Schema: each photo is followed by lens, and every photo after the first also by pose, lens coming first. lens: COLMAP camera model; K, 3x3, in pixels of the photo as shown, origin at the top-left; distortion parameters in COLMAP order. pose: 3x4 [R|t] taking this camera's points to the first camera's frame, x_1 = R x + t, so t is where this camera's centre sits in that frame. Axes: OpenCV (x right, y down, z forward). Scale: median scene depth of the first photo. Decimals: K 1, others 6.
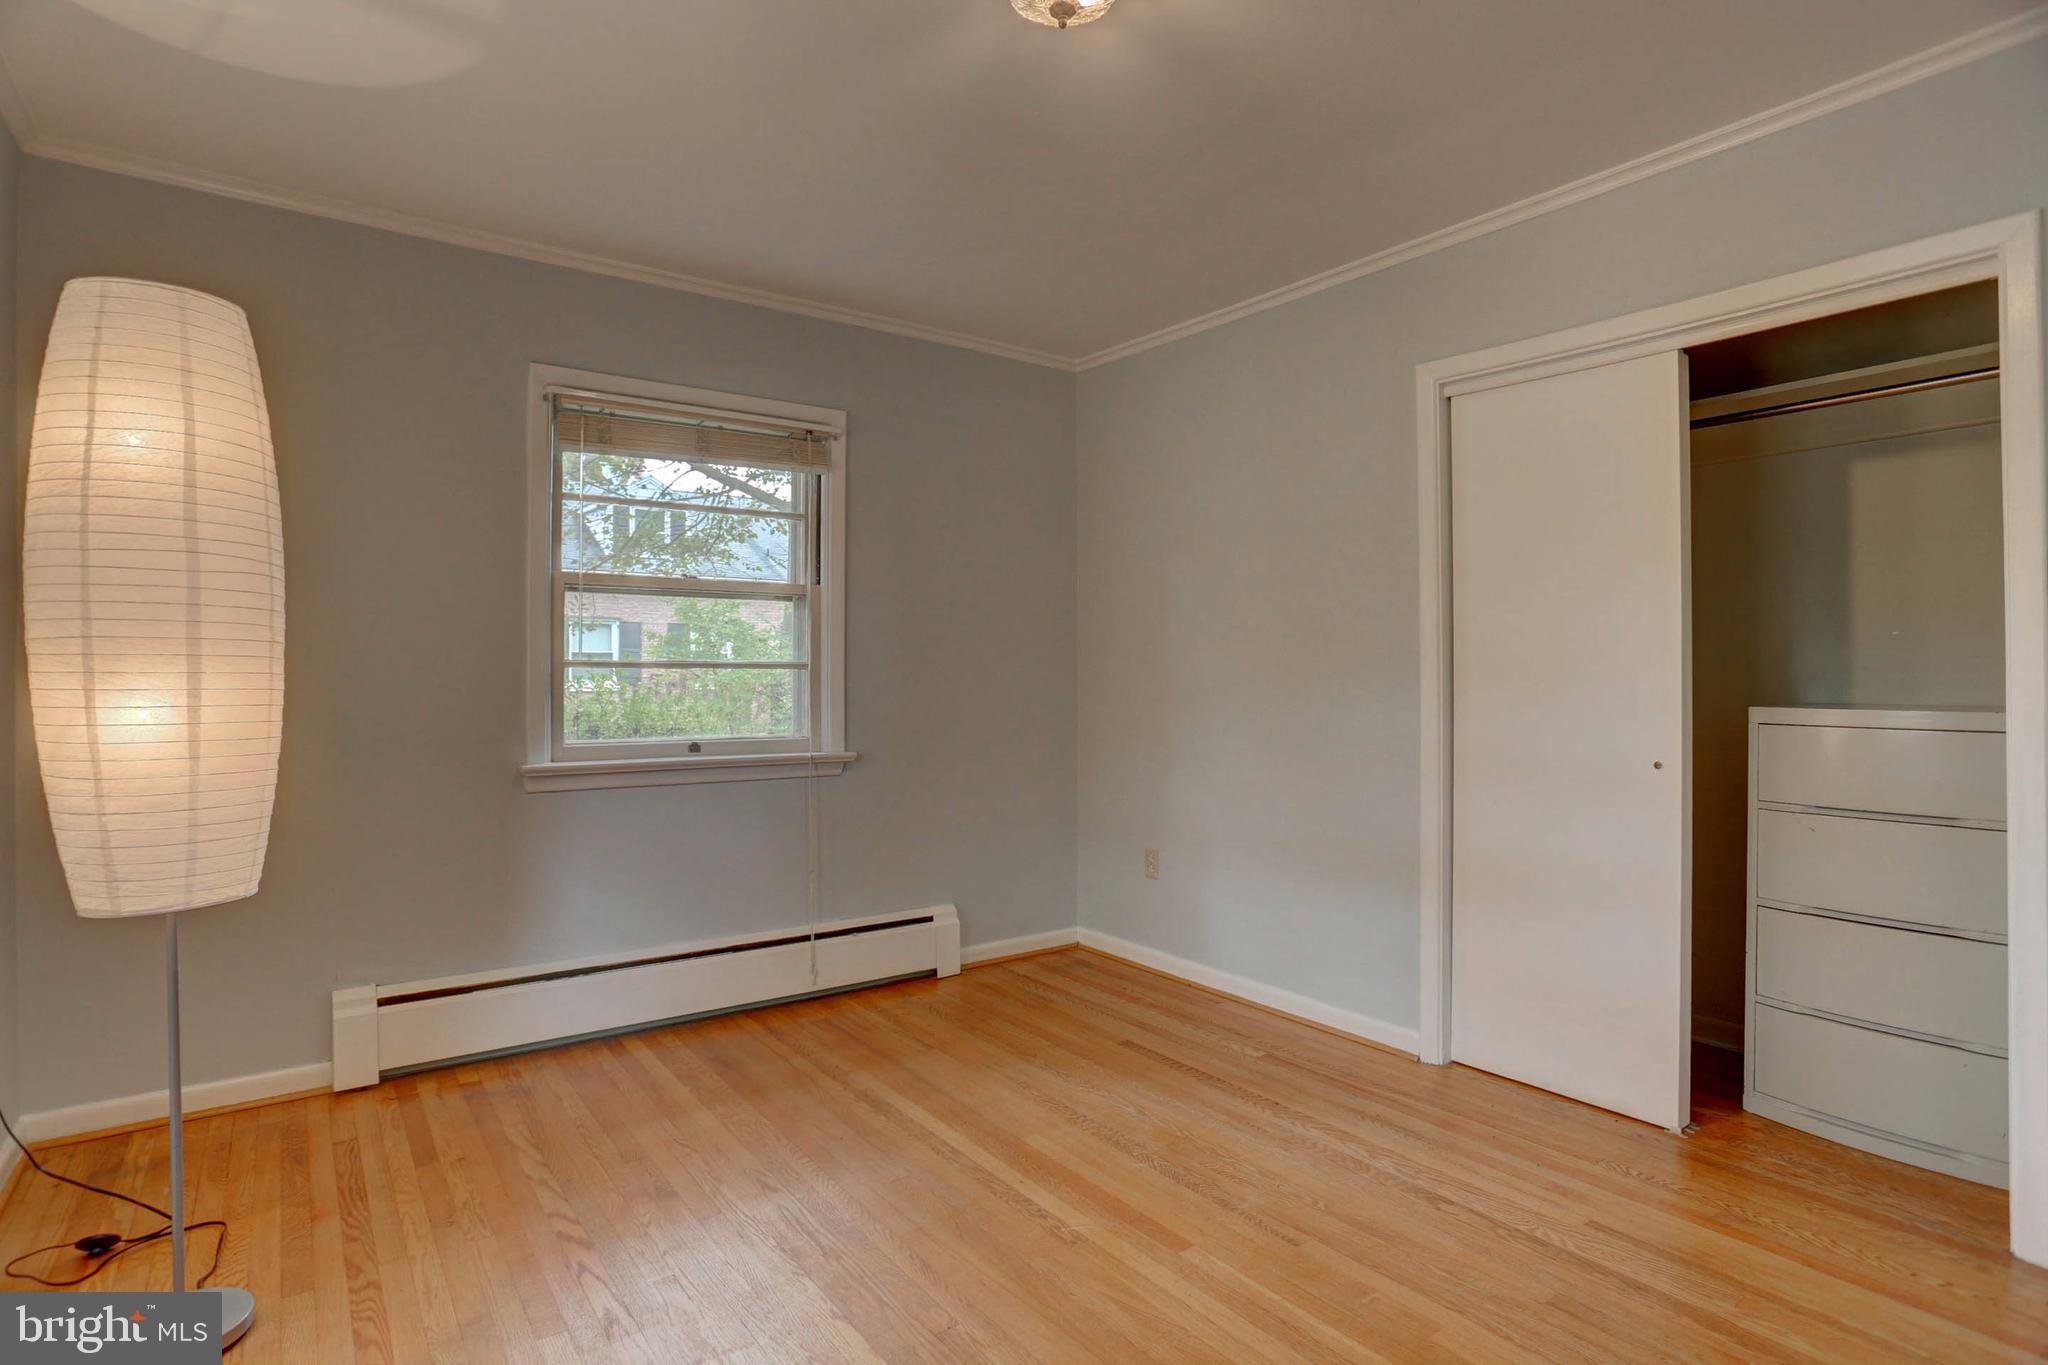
lens RADIAL K [[1038.6, 0, 1046.5], [0, 1038.6, 653.0], [0, 0, 1]] dist [-0.061309, 0.024924]
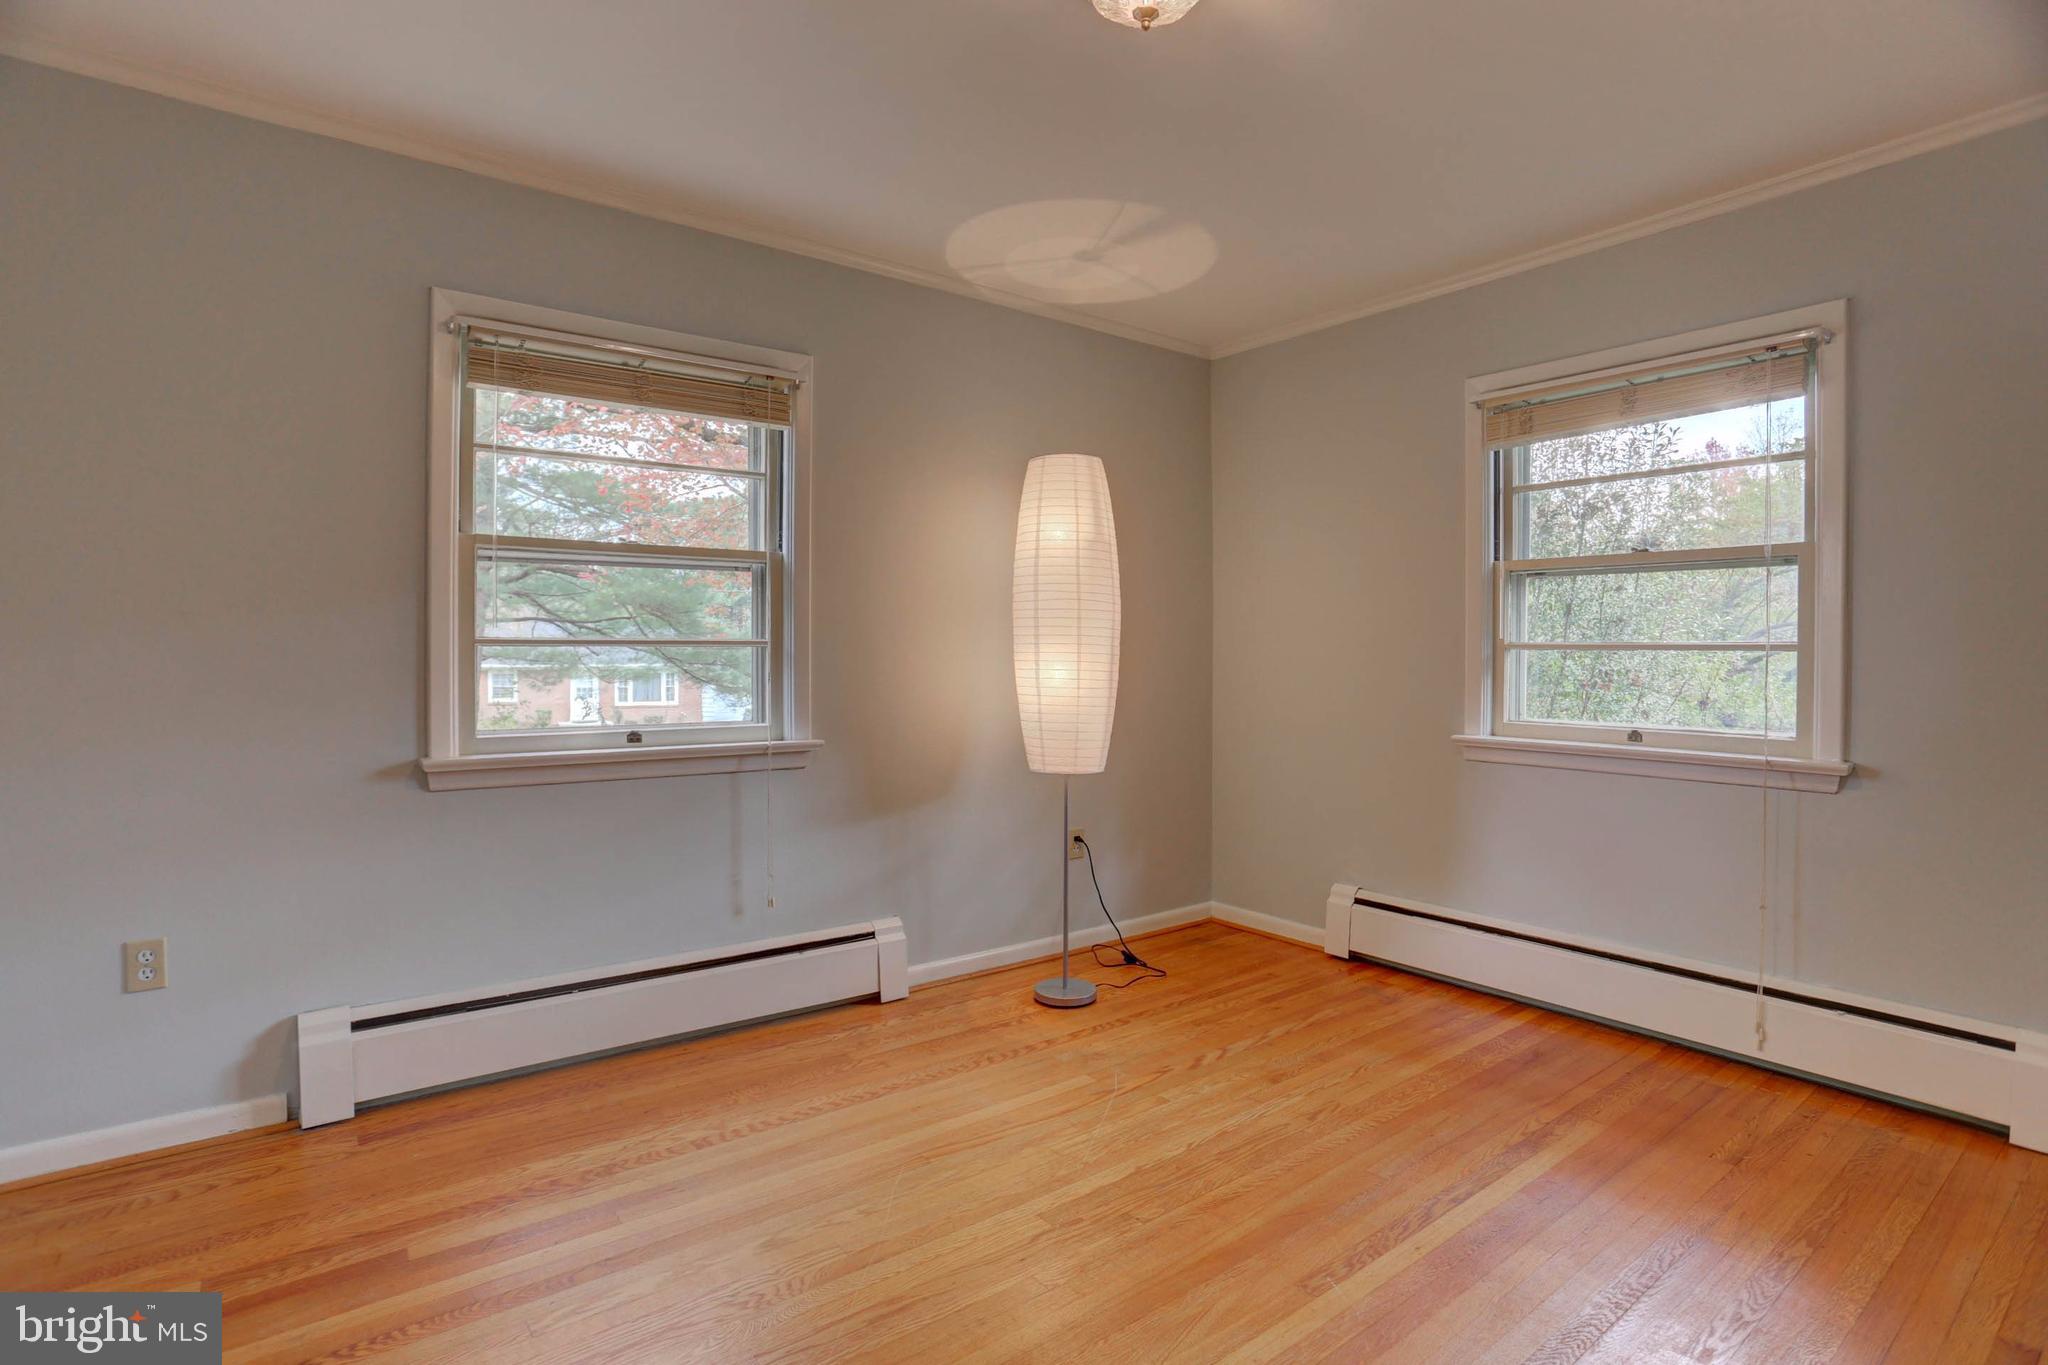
lens RADIAL K [[1038.6, 0, 1046.5], [0, 1038.6, 653.0], [0, 0, 1]] dist [-0.061309, 0.024924]
pose [[0.015870, 0.002860, -0.999870, 0.619358], [0.015465, 0.999876, 0.003105, 0.007741], [0.999754, -0.015513, 0.015823, 0.514805]]
